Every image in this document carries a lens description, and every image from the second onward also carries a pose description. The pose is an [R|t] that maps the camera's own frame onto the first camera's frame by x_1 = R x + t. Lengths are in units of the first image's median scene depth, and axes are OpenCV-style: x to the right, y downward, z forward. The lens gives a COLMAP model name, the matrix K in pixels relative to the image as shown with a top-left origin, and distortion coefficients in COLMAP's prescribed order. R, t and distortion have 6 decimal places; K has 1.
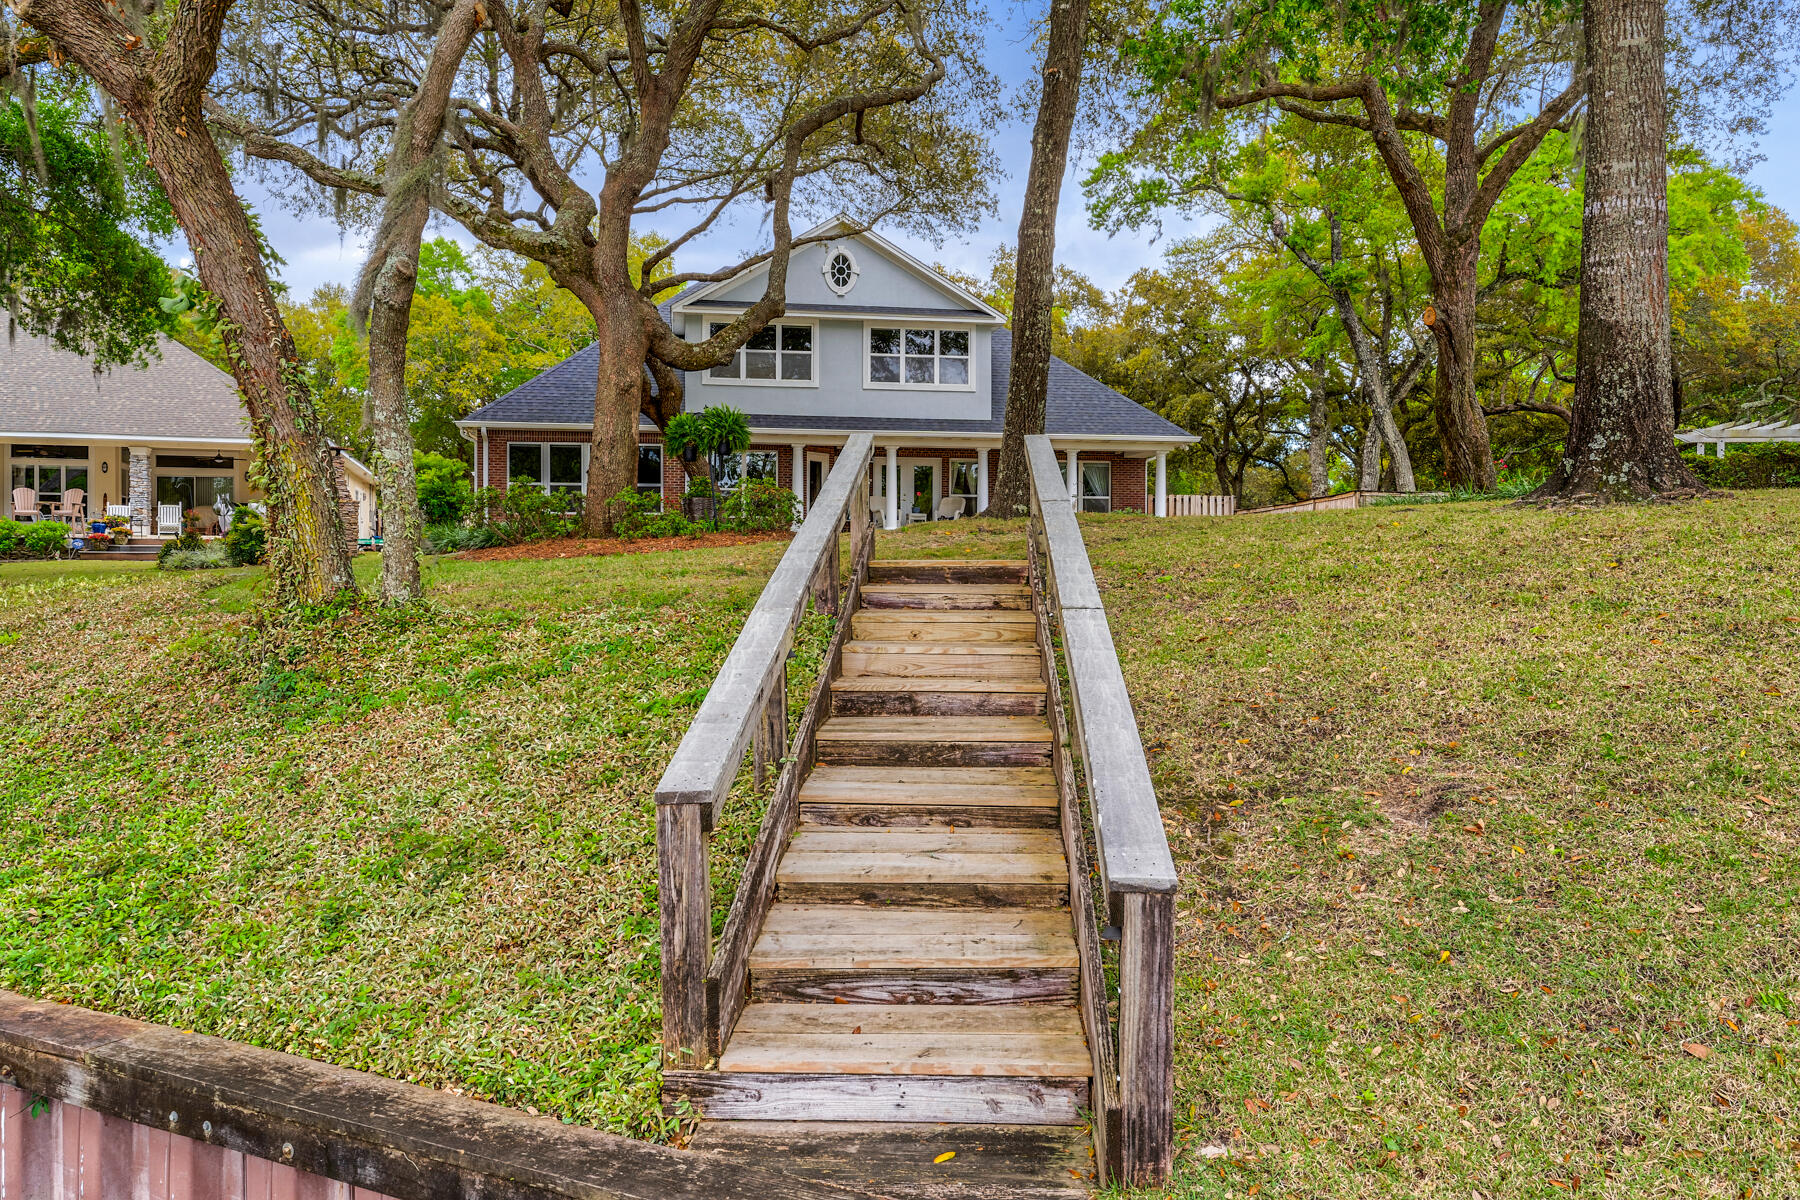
lens RADIAL K [[1488.8, 0, 898.7], [0, 1488.8, 597.8], [0, 0, 1]] dist [0.021967, 0.002418]
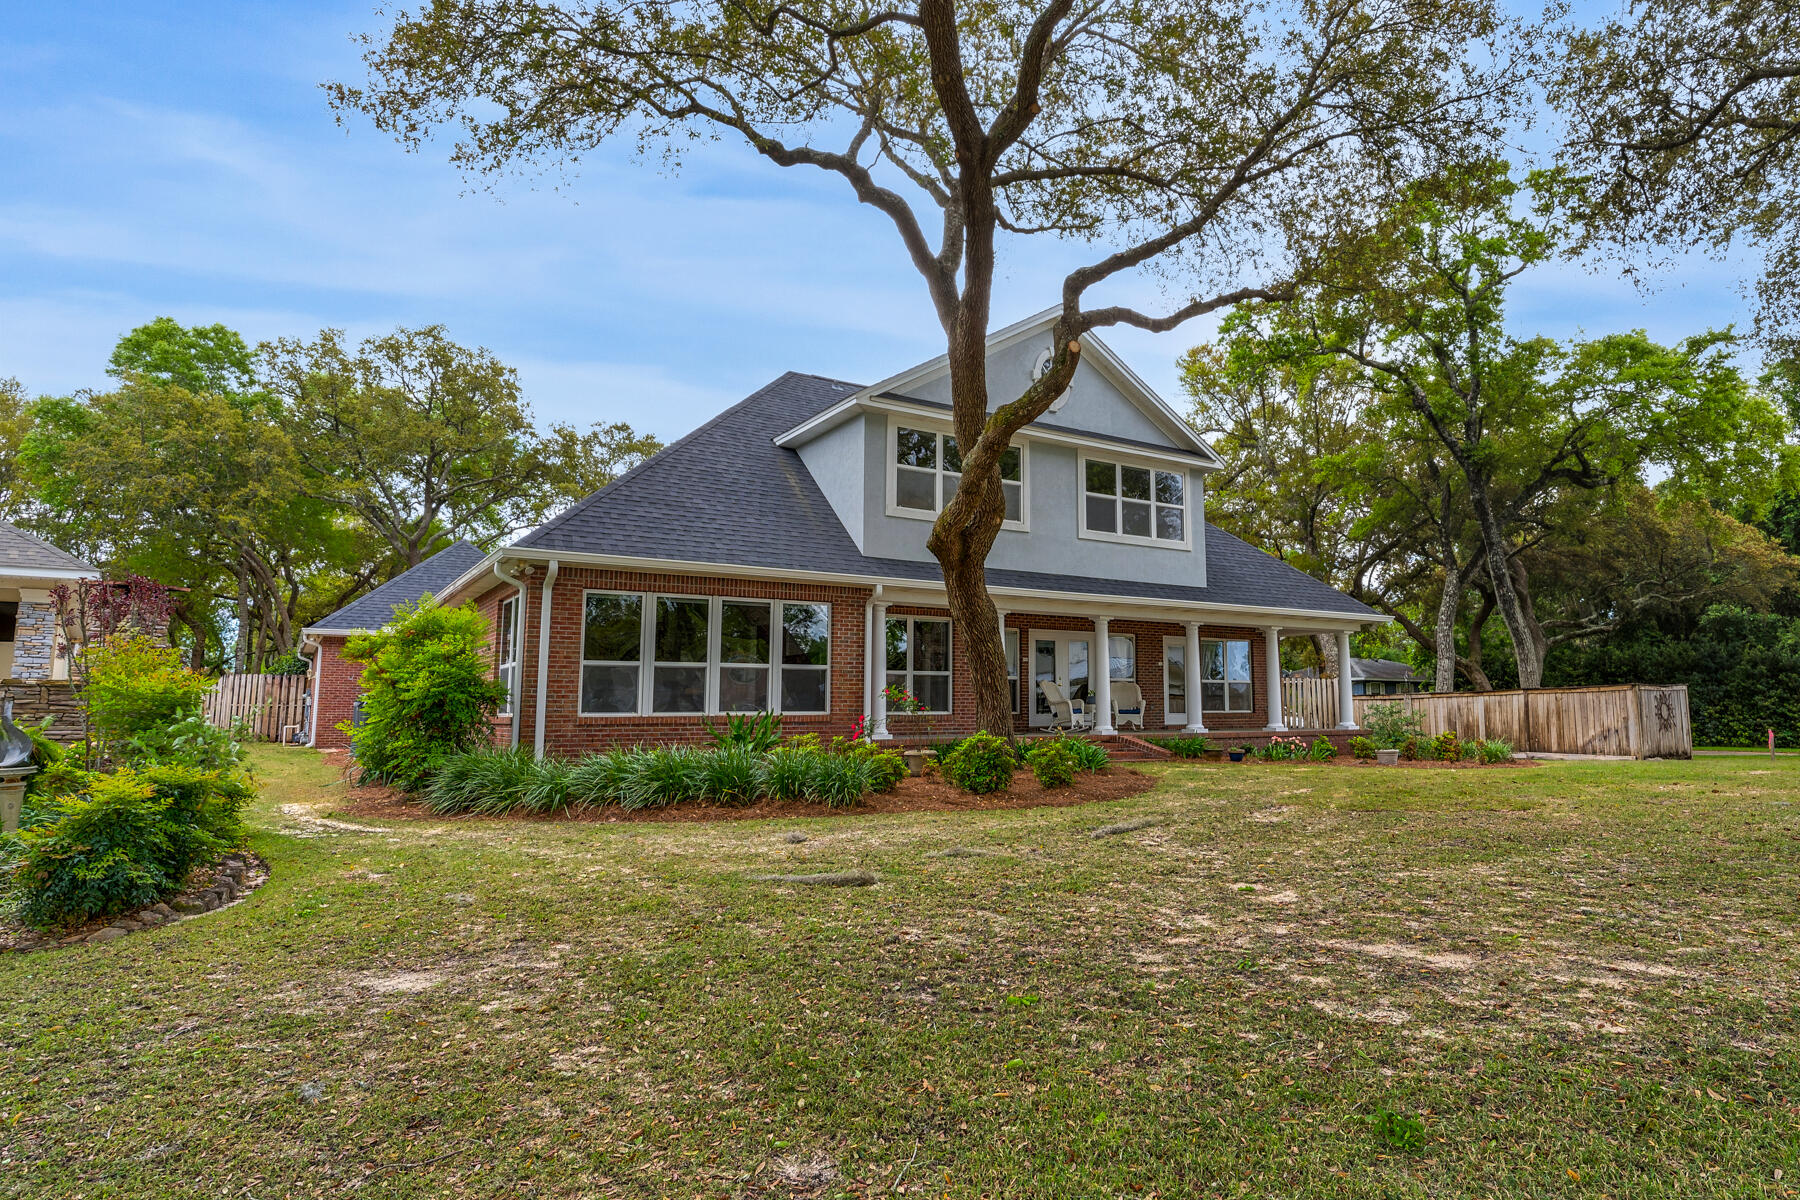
lens RADIAL K [[986.9, 0, 899.2], [0, 986.9, 602.7], [0, 0, 1]] dist [-0.002466, 0.000068]
pose [[0.896445, 0.036432, 0.441656, -0.319072], [0.010200, 0.994655, -0.102752, -0.058769], [-0.443039, 0.096616, 0.891281, 0.603601]]
